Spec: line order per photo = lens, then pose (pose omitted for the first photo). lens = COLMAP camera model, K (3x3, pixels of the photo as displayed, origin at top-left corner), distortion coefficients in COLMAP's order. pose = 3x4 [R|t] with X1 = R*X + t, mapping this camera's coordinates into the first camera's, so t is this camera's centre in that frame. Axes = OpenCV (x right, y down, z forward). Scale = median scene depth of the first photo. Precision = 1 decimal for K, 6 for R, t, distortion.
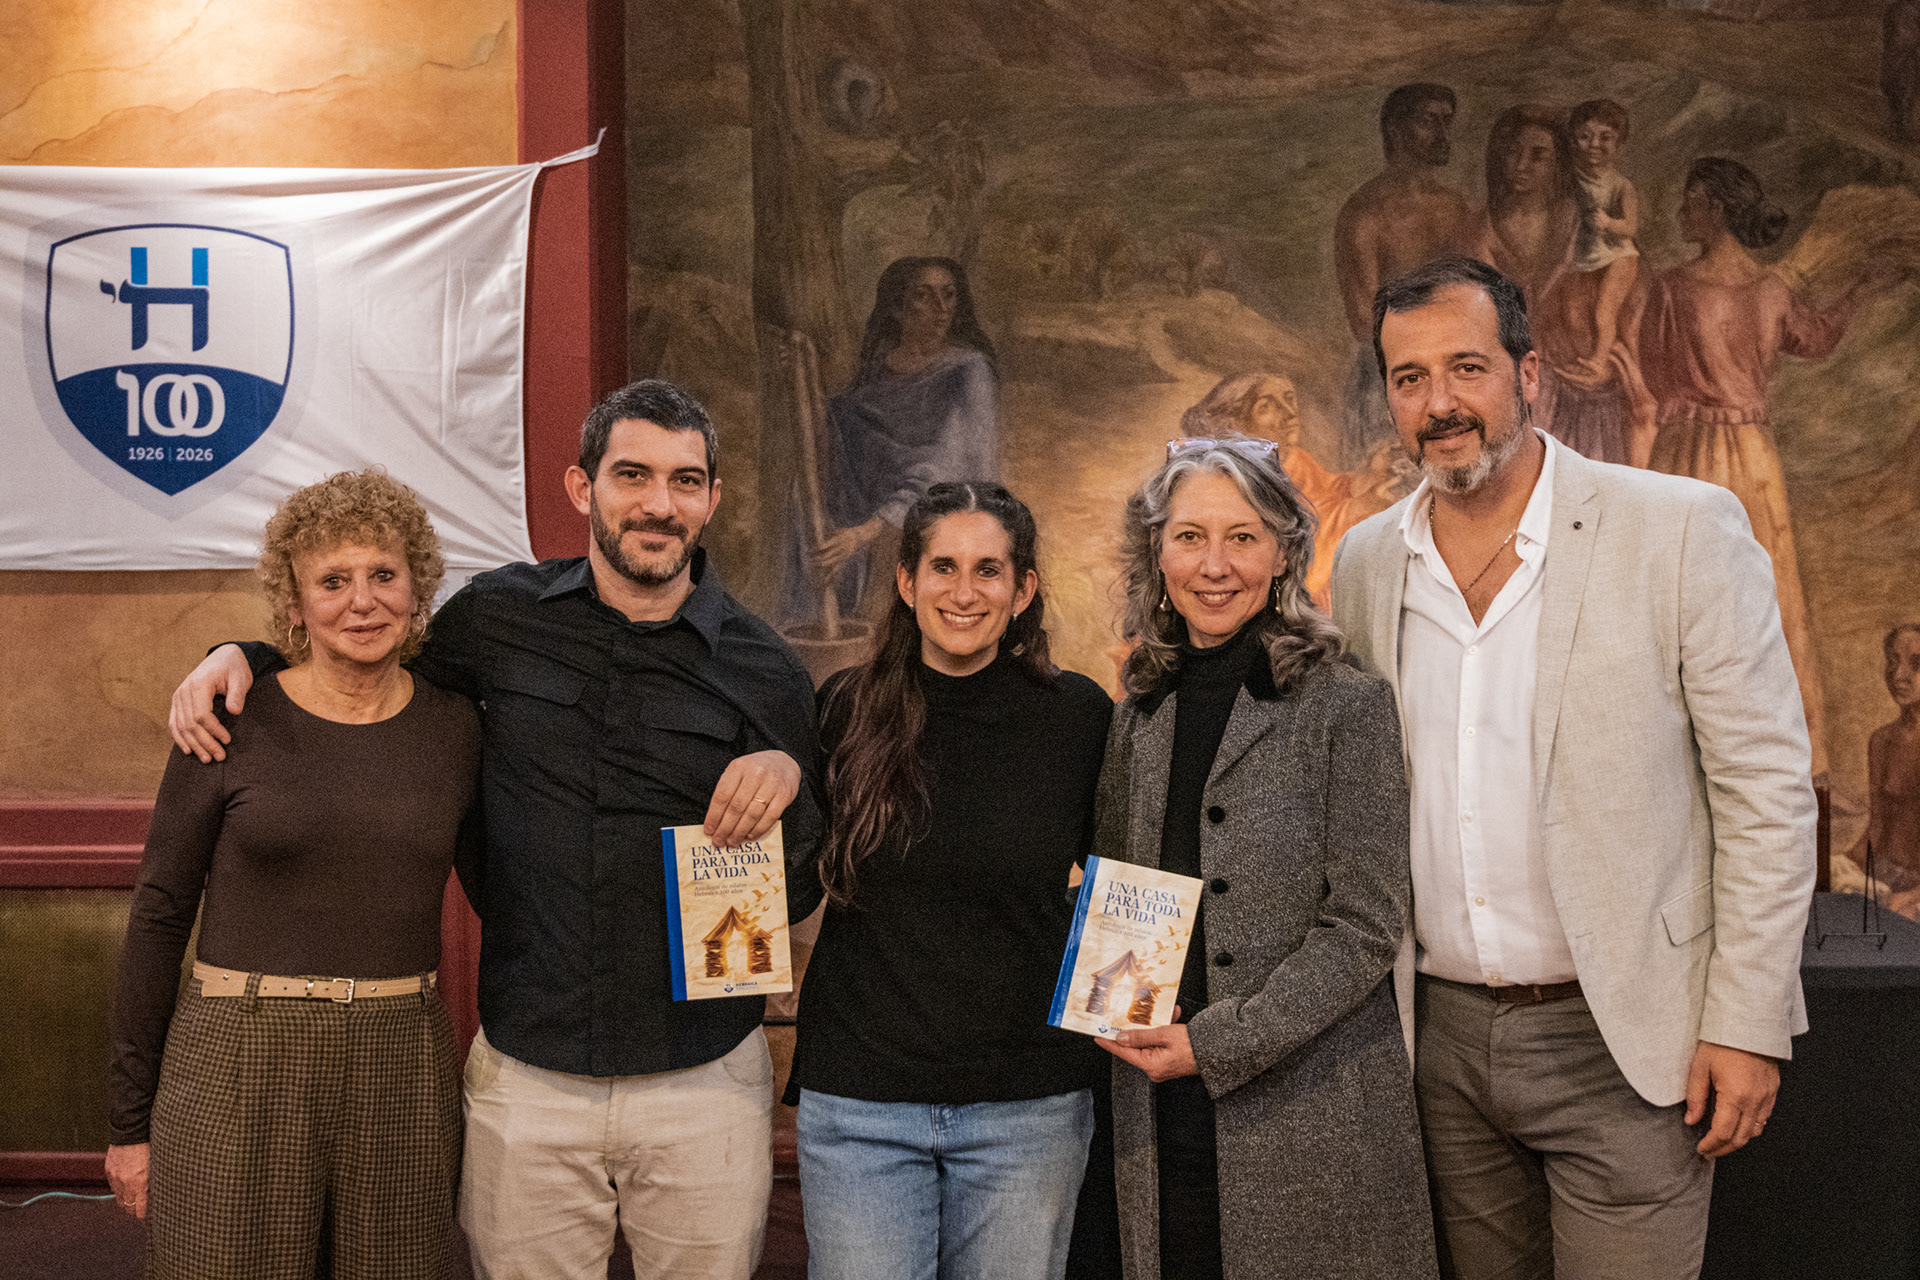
lens RADIAL K [[2728.1, 0, 978.6], [0, 2728.1, 605.8], [0, 0, 1]] dist [-0.015405, -0.092004]
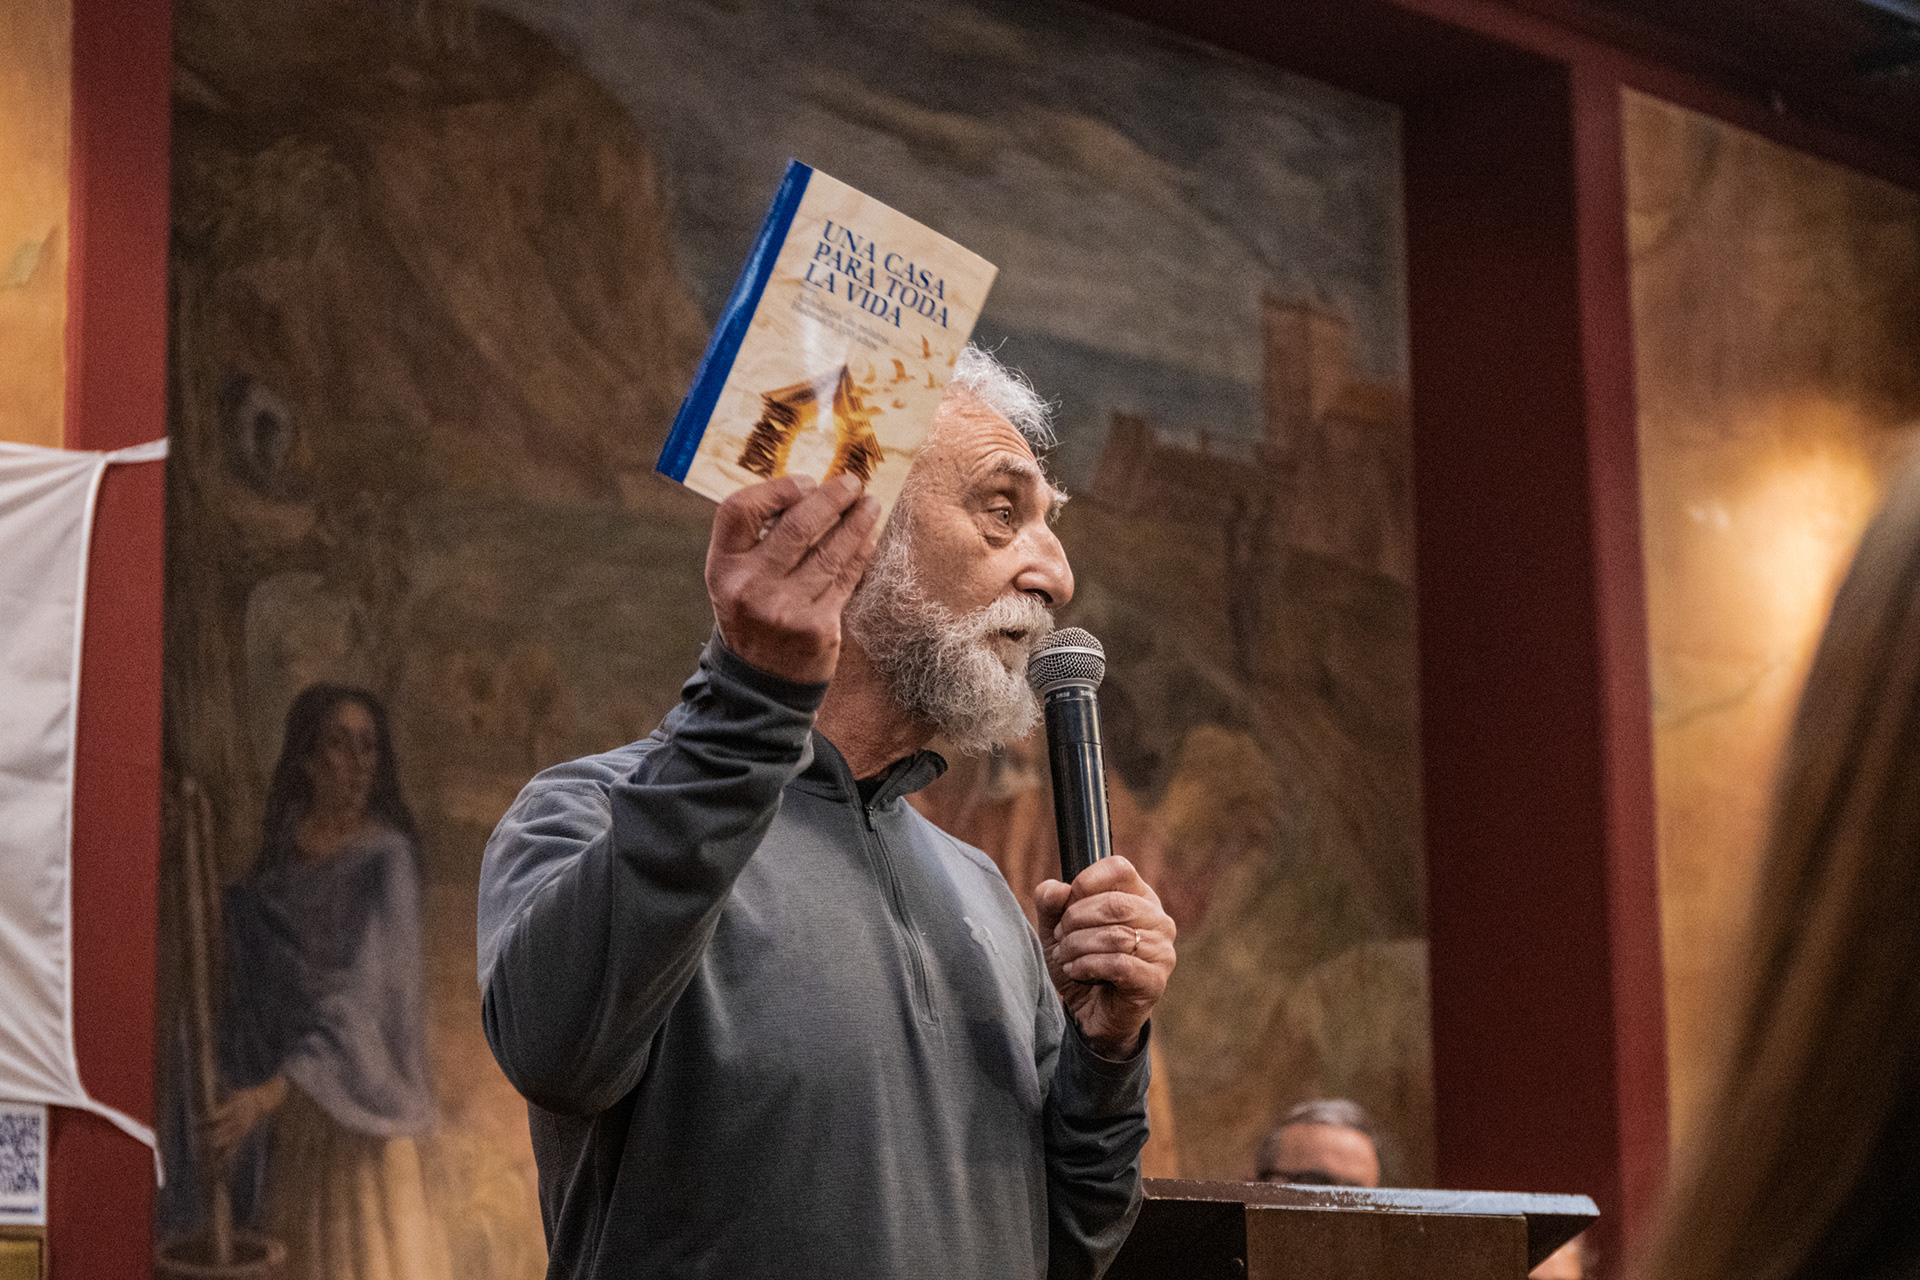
lens RADIAL K [[4560.9, 0, 901.1], [0, 4560.9, 642.6], [0, 0, 1]] dist [-0.036158, -0.425309]
pose [[0.665368, 0.119660, 0.736863, -0.749225], [0.054707, 0.976600, -0.207990, 0.100200], [-0.744508, 0.178701, 0.643252, 0.183364]]
